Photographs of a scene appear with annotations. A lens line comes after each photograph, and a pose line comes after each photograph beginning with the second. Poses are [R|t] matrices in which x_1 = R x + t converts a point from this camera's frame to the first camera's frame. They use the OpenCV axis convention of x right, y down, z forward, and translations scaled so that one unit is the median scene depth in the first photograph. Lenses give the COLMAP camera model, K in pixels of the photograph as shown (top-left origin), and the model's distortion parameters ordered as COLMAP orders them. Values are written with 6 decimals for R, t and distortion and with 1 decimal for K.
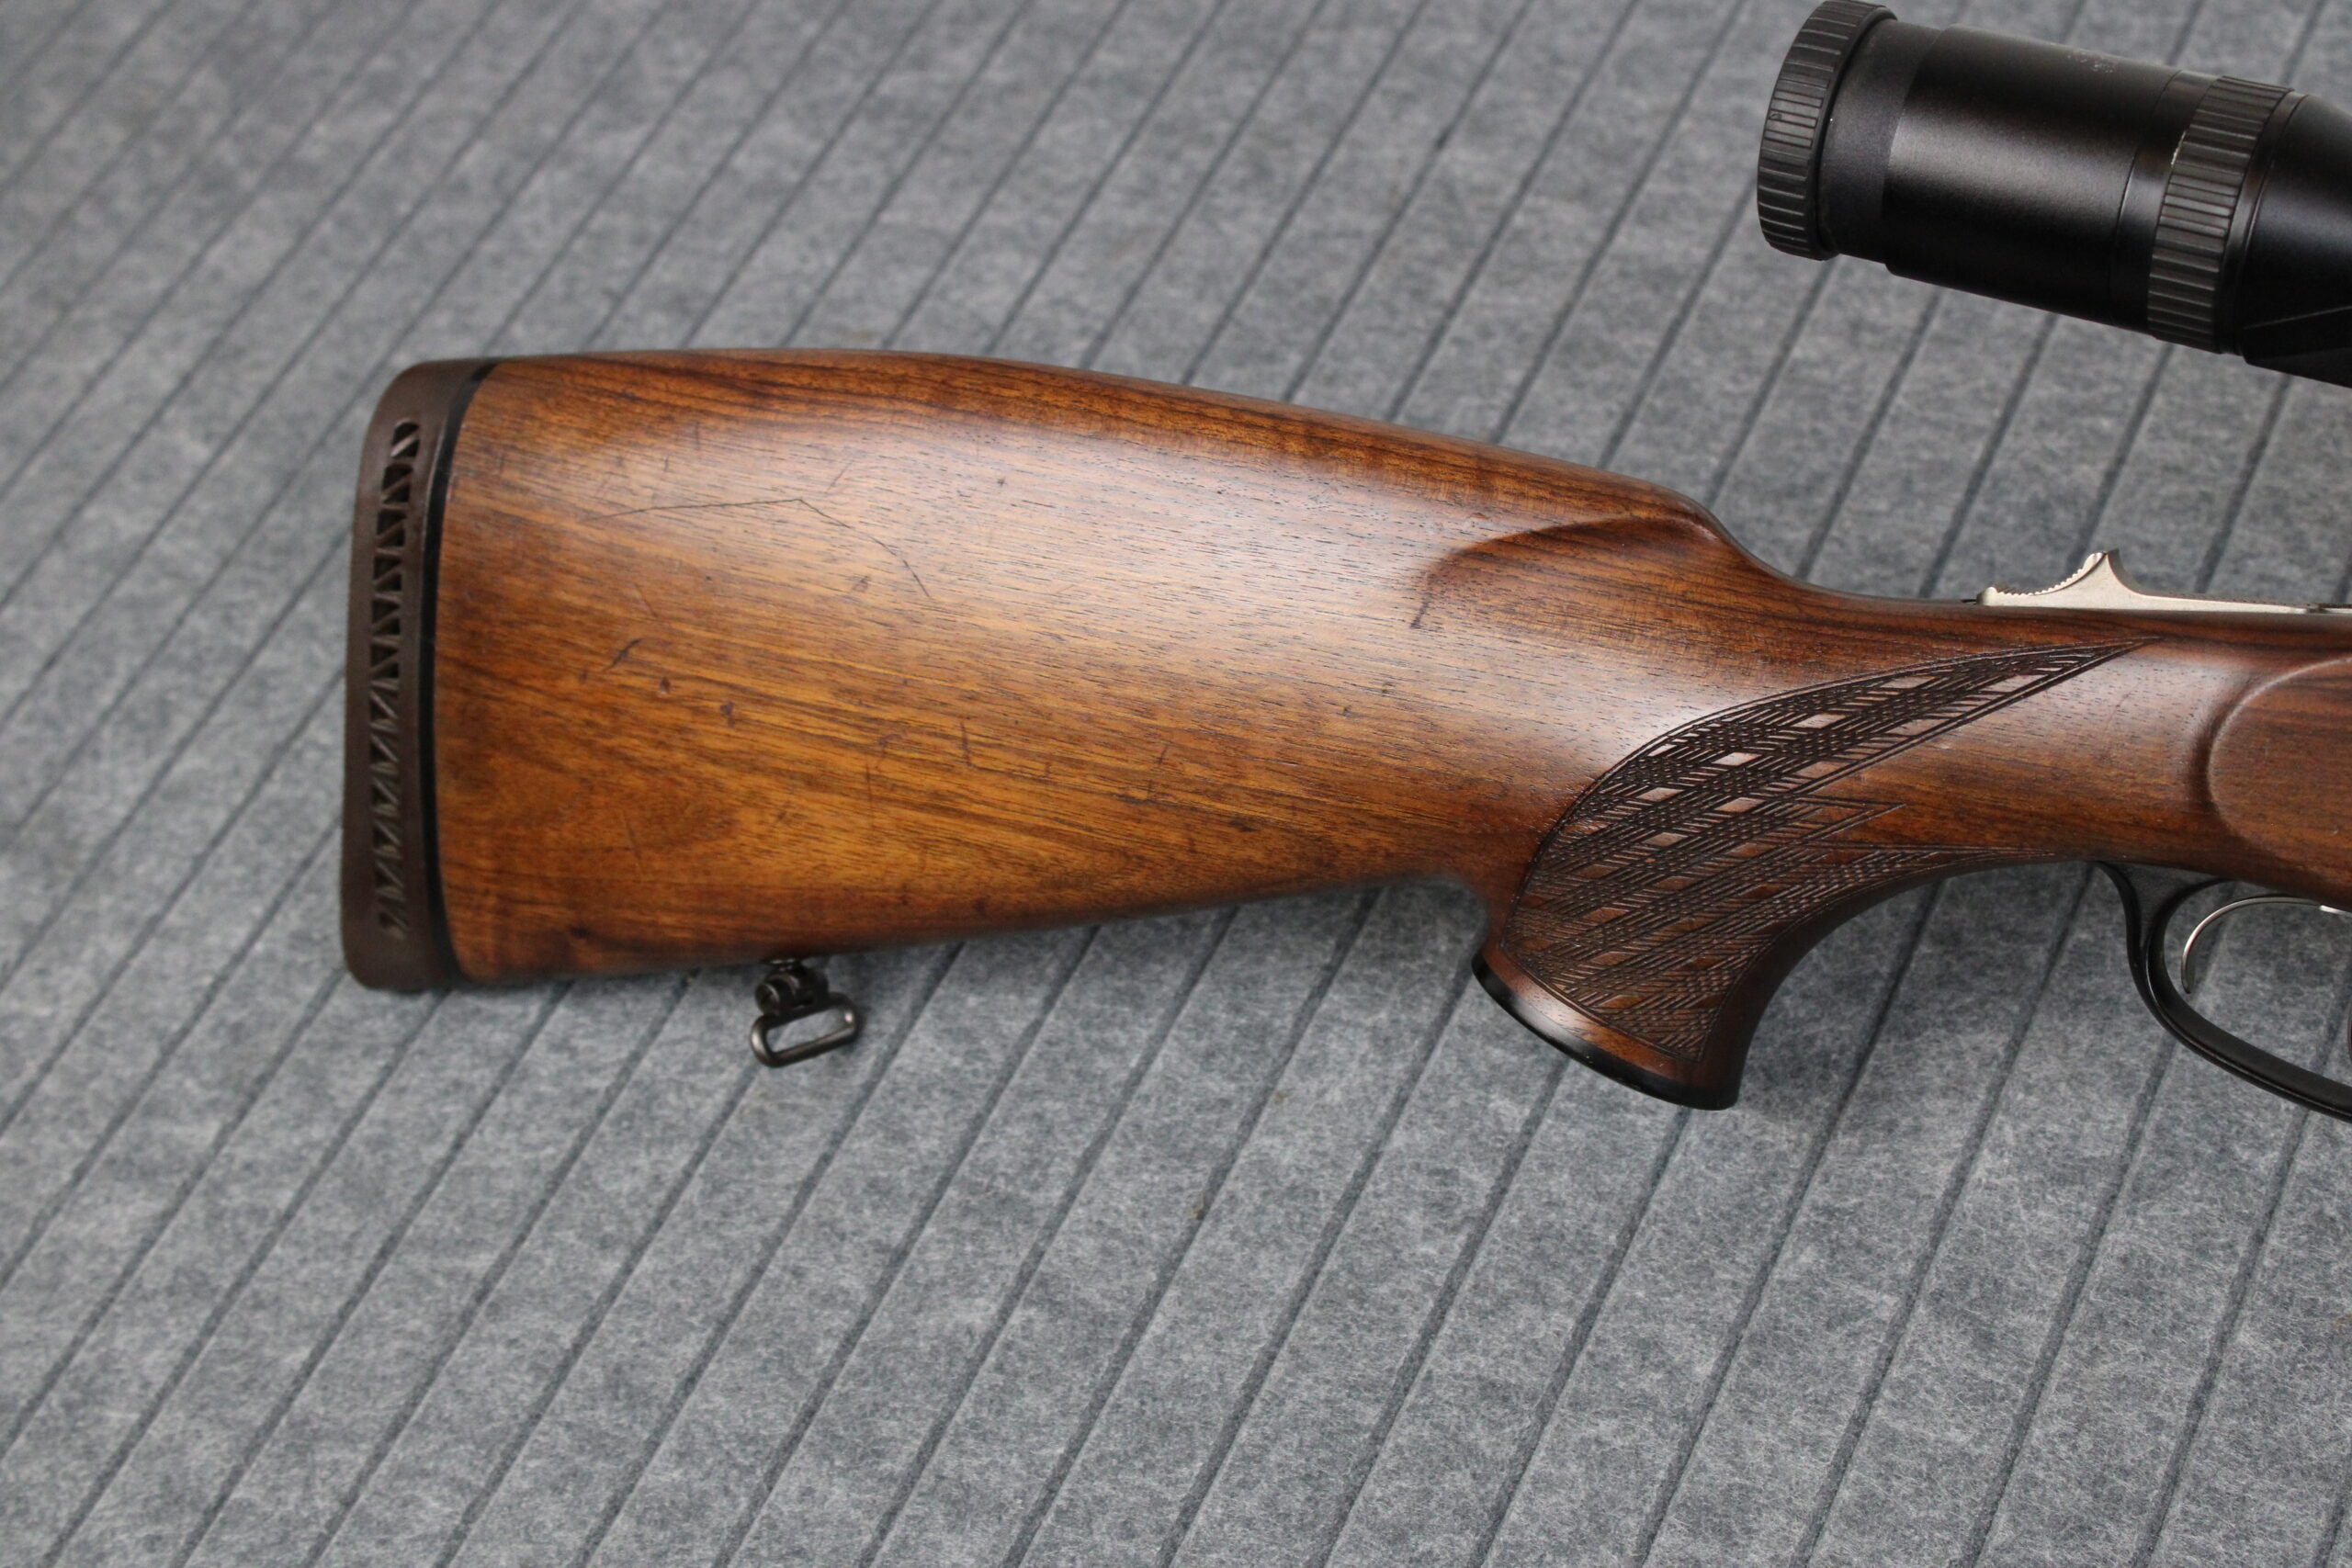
lens RADIAL K [[3774.4, 0, 1195.9], [0, 3774.4, 794.0], [0, 0, 1]] dist [0.000197, 0.000000]
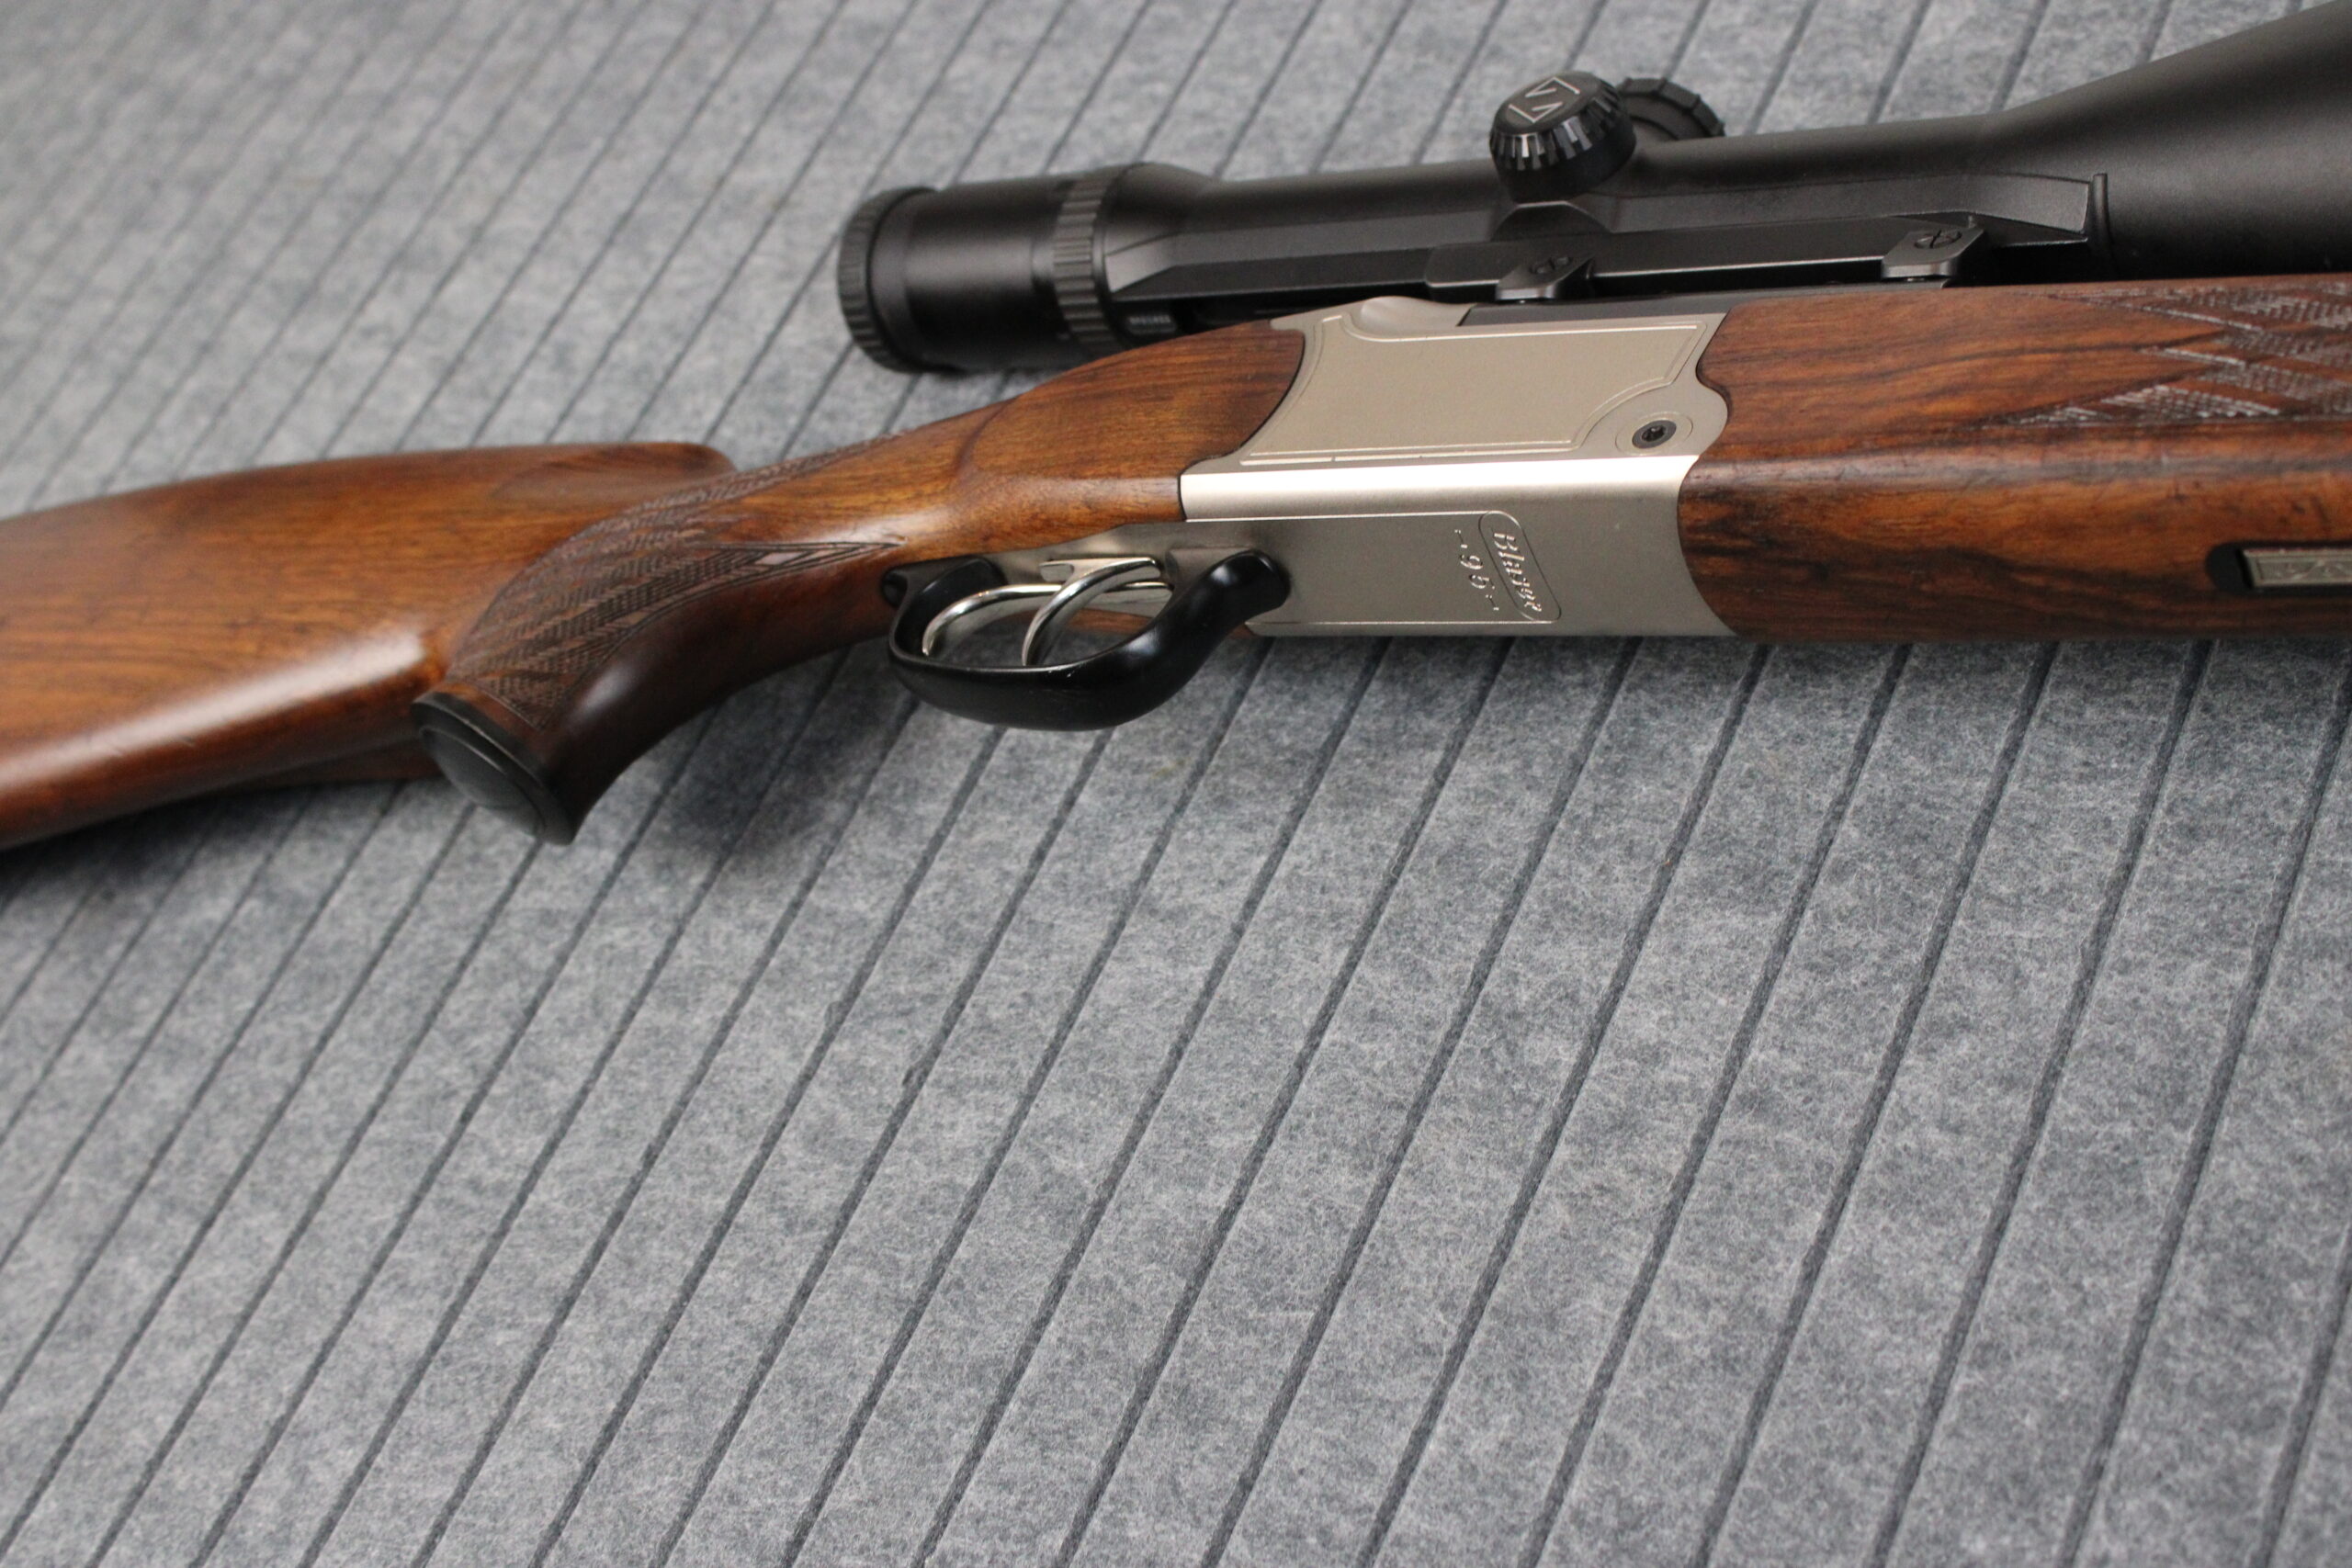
lens RADIAL K [[3180.6, 0, 1177.5], [0, 3180.6, 777.5], [0, 0, 1]] dist [-0.029661, 0.000000]
pose [[0.982050, -0.106580, -0.155625, 0.373762], [0.109117, 0.993998, 0.007823, 0.107521], [0.153857, -0.024664, 0.987785, 0.016266]]
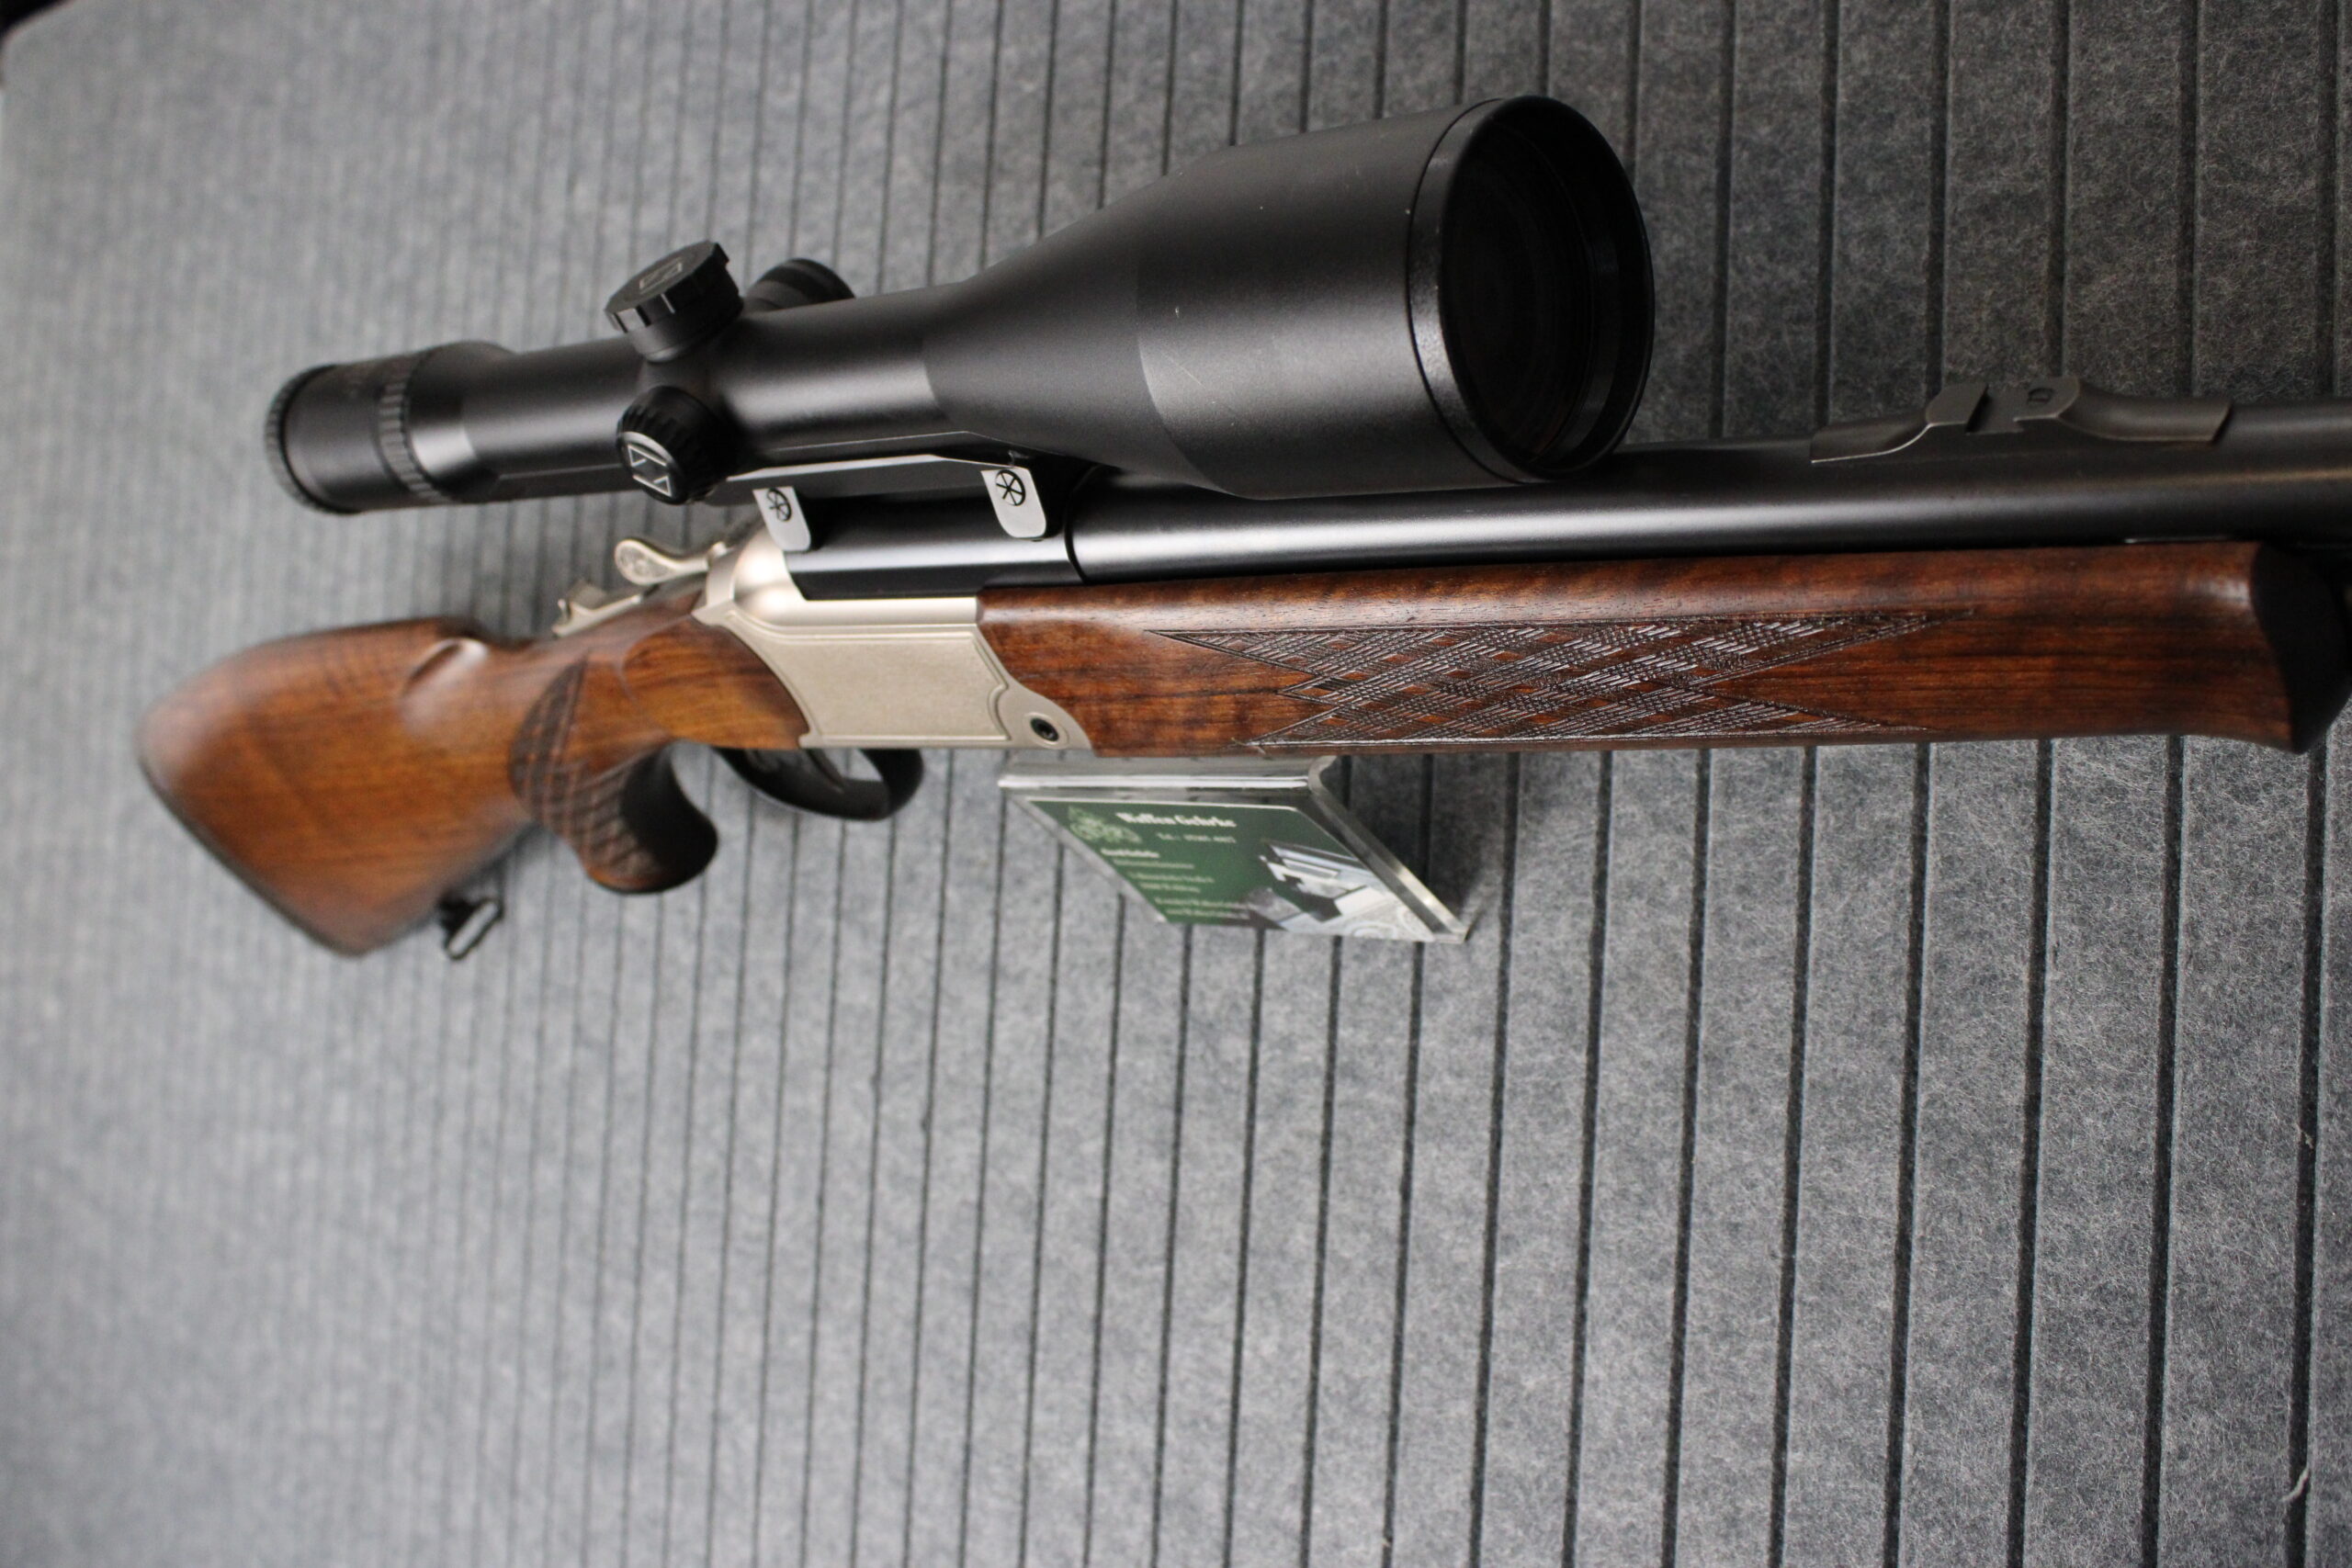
lens RADIAL K [[2472.4, 0, 1196.2], [0, 2472.4, 782.5], [0, 0, 1]] dist [-0.097414, 0.000000]
pose [[0.787316, -0.415854, -0.455191, 0.723338], [0.558442, 0.793875, 0.240635, -0.082312], [0.261296, -0.443654, 0.857261, 0.075795]]
